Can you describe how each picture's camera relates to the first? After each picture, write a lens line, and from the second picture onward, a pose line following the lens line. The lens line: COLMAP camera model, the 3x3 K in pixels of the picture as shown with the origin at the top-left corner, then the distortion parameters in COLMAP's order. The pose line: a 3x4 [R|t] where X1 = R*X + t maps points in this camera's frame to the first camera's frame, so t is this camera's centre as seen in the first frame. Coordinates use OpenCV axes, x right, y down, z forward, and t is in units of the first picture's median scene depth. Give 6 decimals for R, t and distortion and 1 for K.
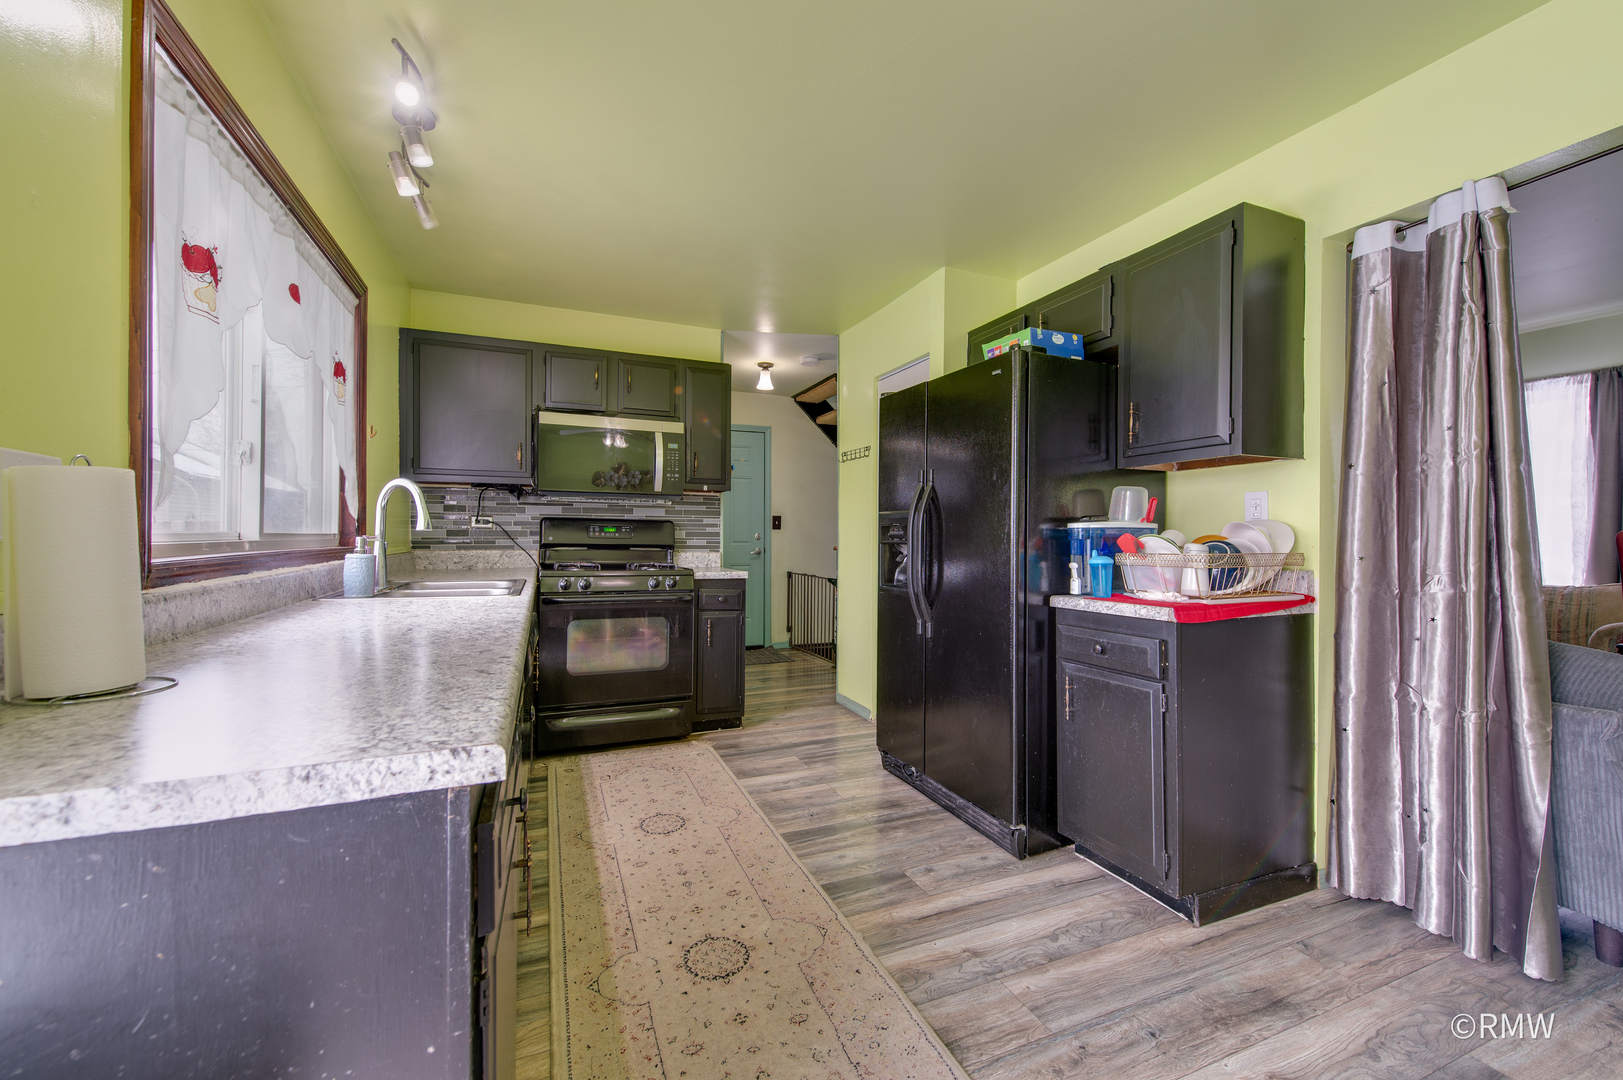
lens RADIAL K [[634.0, 0, 818.1], [0, 634.0, 535.9], [0, 0, 1]] dist [0.010003, -0.000479]
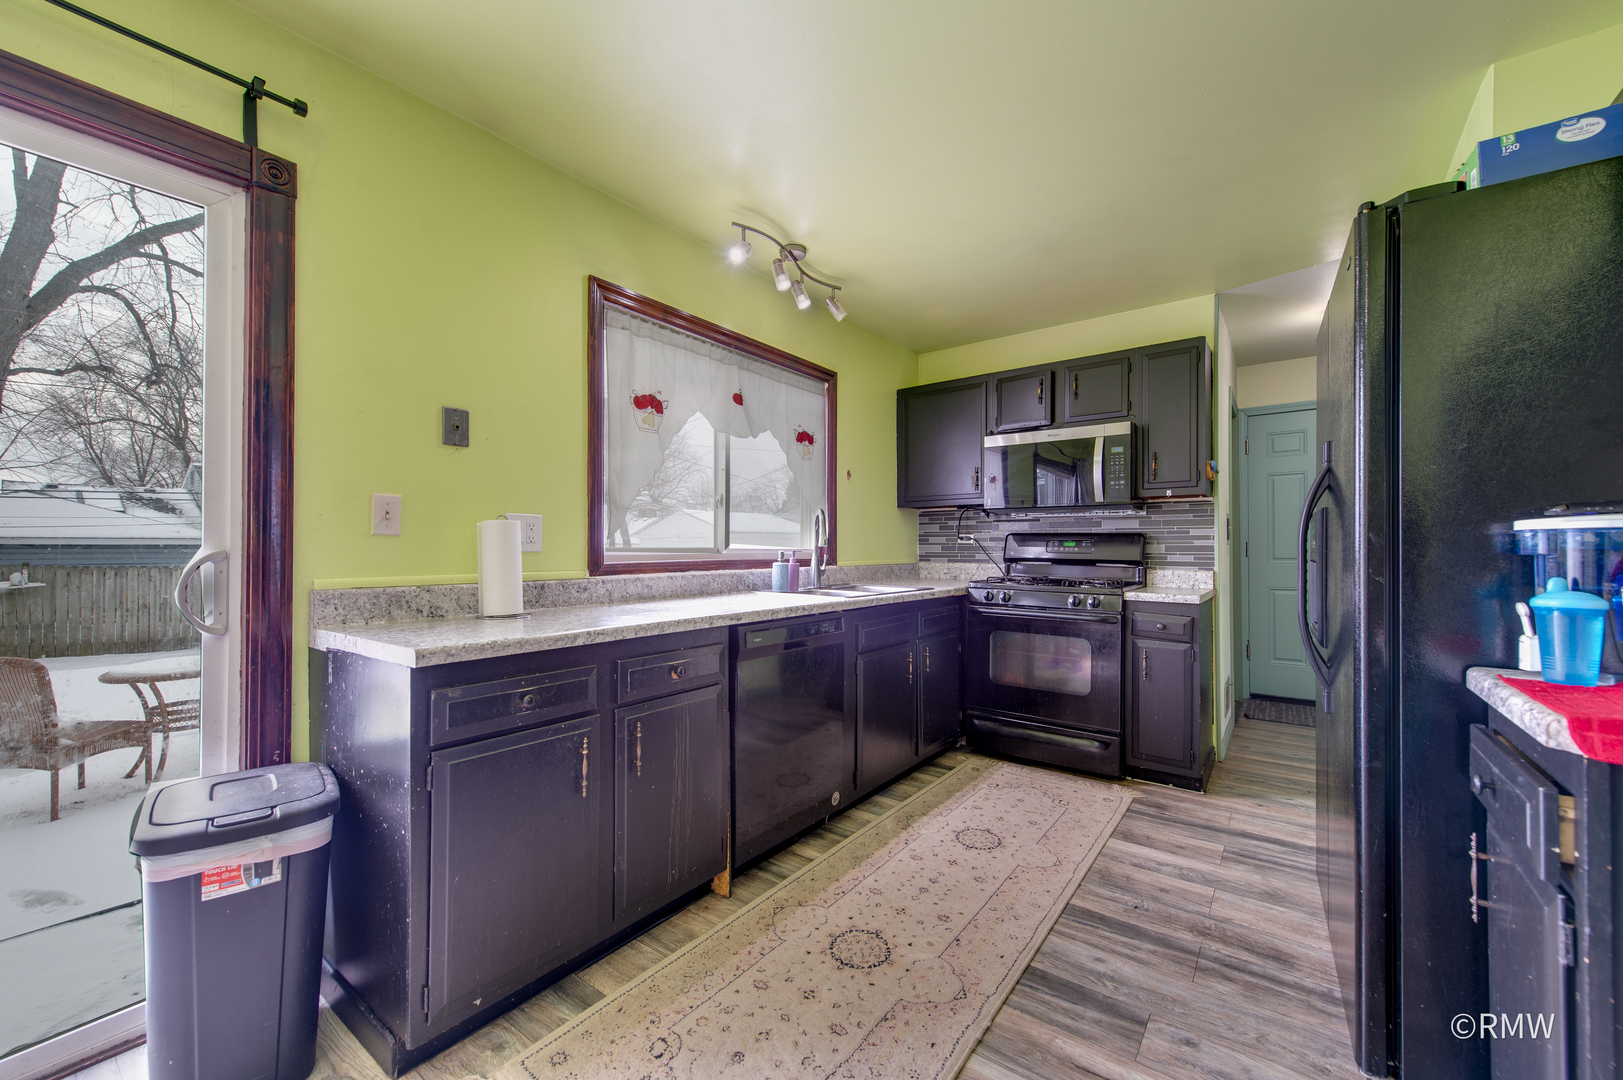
lens RADIAL K [[634.0, 0, 809.8], [0, 634.0, 544.4], [0, 0, 1]] dist [0.010003, -0.000479]
pose [[0.509722, -0.010878, -0.860271, 0.383041], [-0.000053, 0.999920, -0.012675, 0.003550], [0.860339, 0.006506, 0.509680, 0.208691]]
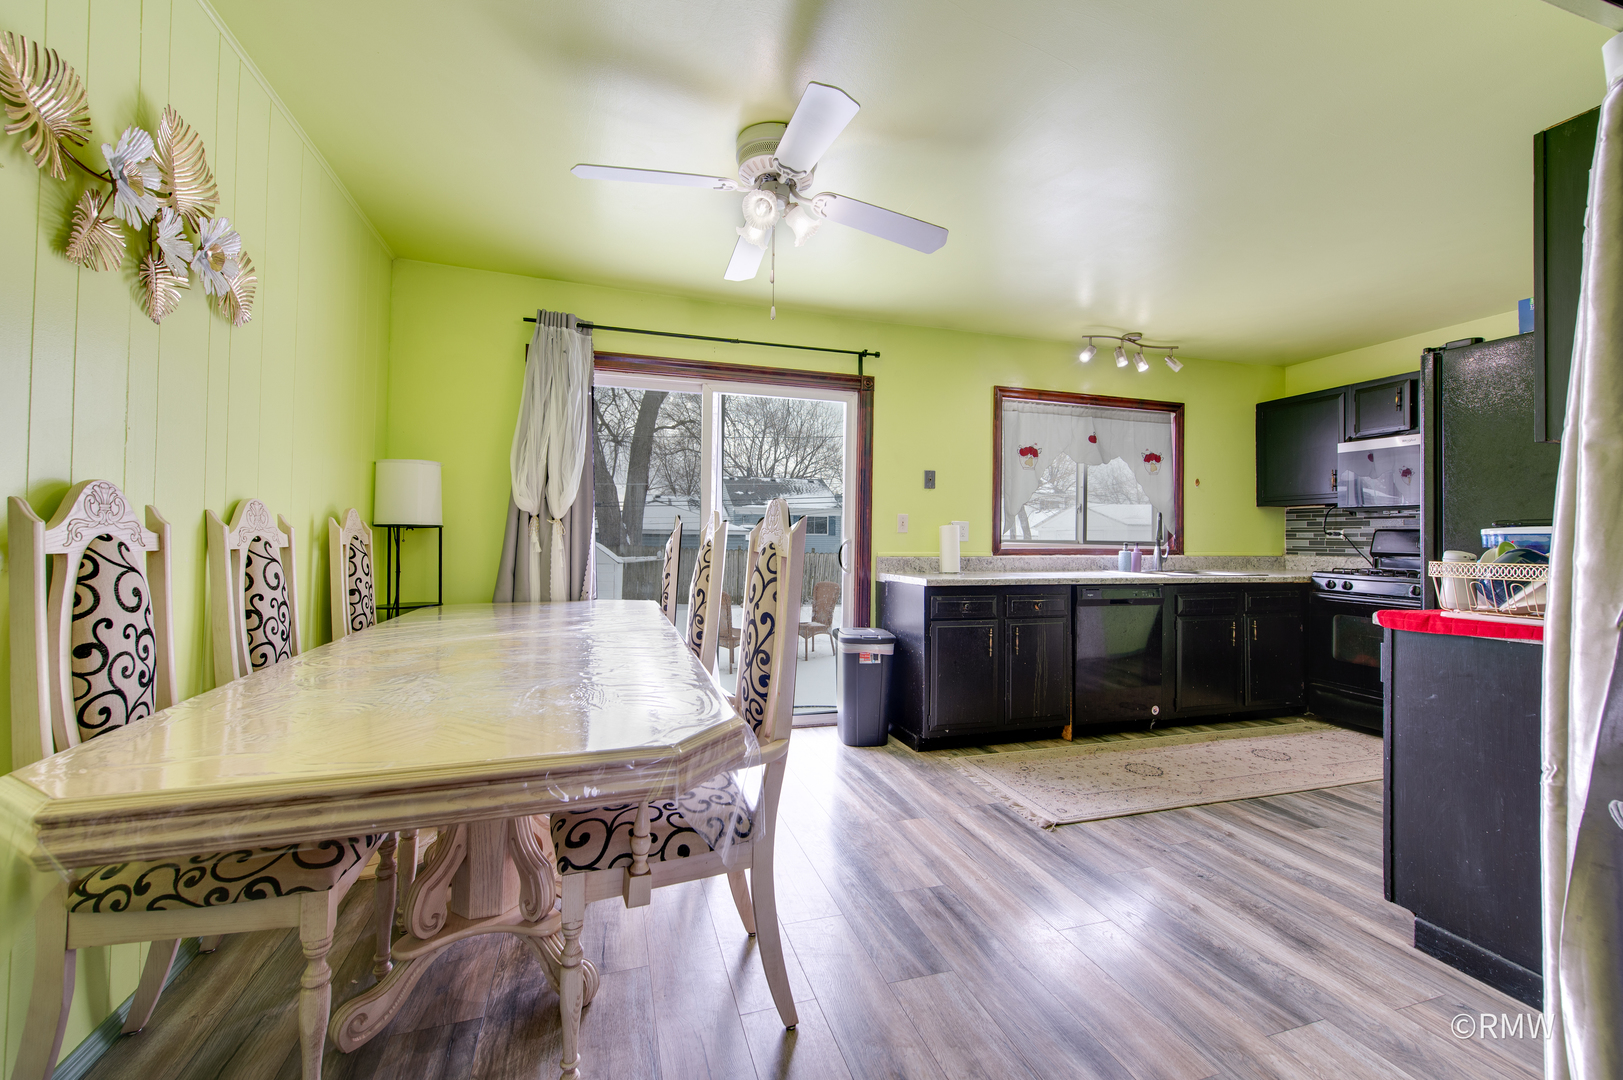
lens RADIAL K [[634.0, 0, 823.8], [0, 634.0, 533.5], [0, 0, 1]] dist [0.010003, -0.000479]
pose [[-0.059068, -0.013326, -0.998165, 0.940369], [-0.013215, 0.999834, -0.012566, 0.007161], [0.998166, 0.012448, -0.059234, 0.093814]]
